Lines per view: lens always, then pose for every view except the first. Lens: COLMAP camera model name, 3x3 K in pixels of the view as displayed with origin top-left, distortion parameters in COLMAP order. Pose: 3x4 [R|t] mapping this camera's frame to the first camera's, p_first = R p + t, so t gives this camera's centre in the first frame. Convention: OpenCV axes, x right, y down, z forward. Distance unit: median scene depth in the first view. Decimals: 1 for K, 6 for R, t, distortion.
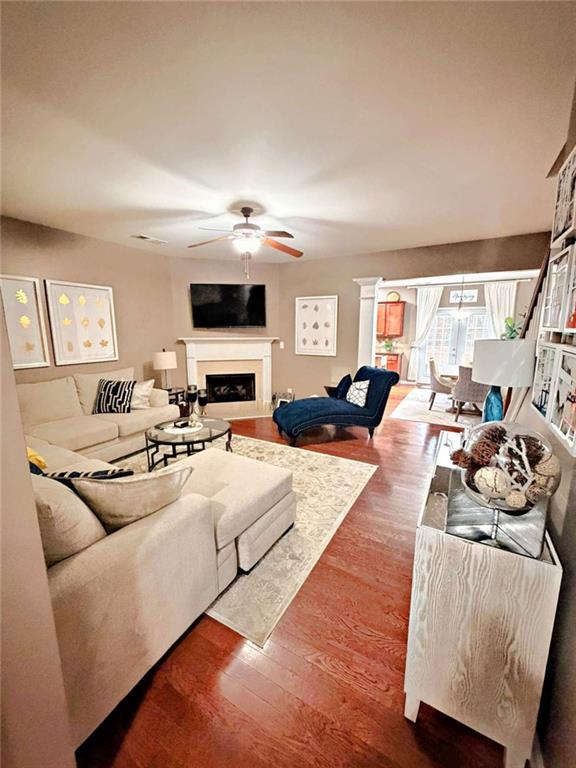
lens RADIAL K [[308.8, 0, 288.0], [0, 308.8, 384.0], [0, 0, 1]] dist [0.000115, 0.000090]
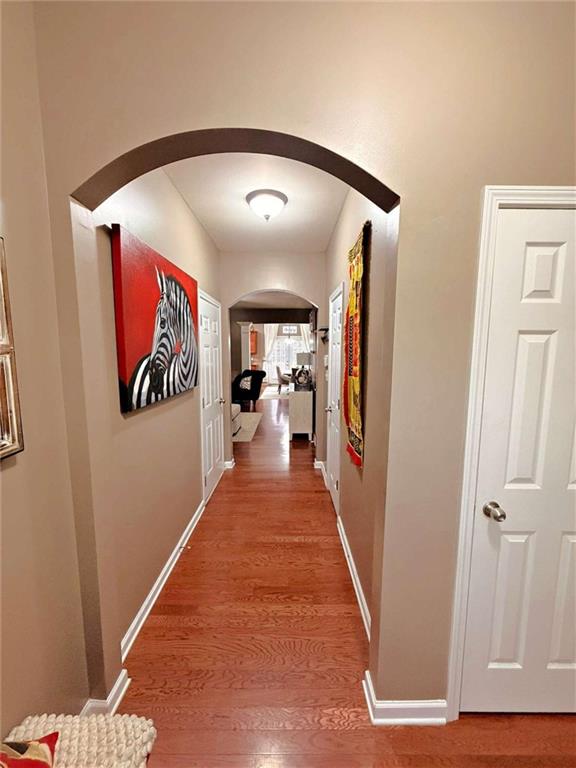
lens RADIAL K [[308.8, 0, 288.0], [0, 308.8, 384.0], [0, 0, 1]] dist [0.000115, 0.000090]
pose [[0.877053, -0.053190, 0.477439, -0.412517], [0.082383, 0.995782, -0.040400, 0.121202], [-0.473276, 0.074766, 0.877735, -0.713099]]
